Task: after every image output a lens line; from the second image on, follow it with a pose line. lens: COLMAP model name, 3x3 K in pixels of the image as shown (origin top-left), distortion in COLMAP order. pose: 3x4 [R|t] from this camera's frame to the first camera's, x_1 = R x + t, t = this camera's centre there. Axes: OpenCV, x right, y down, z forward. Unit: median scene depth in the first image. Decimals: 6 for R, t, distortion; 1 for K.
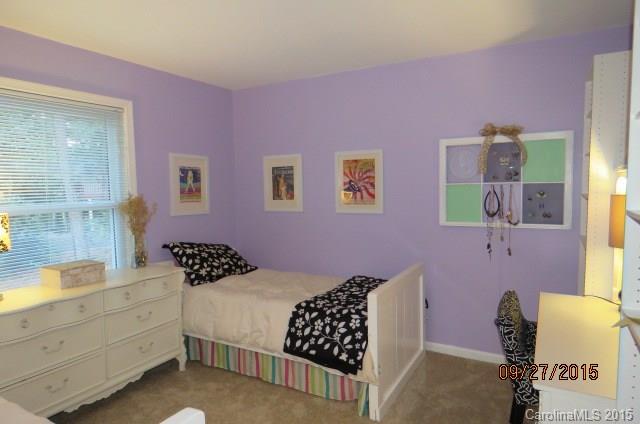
lens RADIAL K [[406.8, 0, 319.4], [0, 406.8, 211.2], [0, 0, 1]] dist [-0.007395, 0.000886]
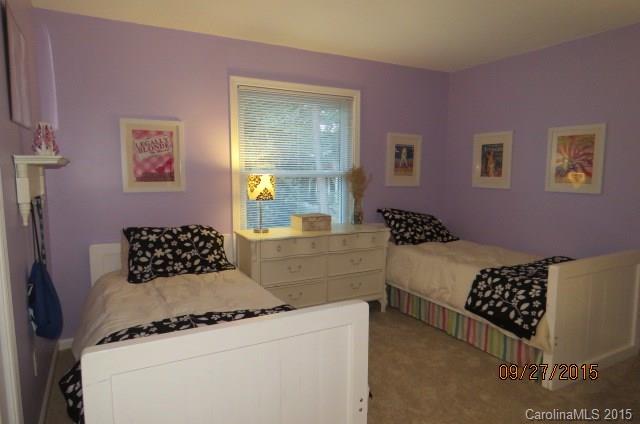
lens RADIAL K [[406.8, 0, 321.4], [0, 406.8, 211.9], [0, 0, 1]] dist [-0.007395, 0.000886]
pose [[0.848573, 0.079597, -0.523057, 0.118290], [-0.056921, 0.996615, 0.059316, 0.031370], [0.526008, -0.020561, 0.850231, -0.126846]]
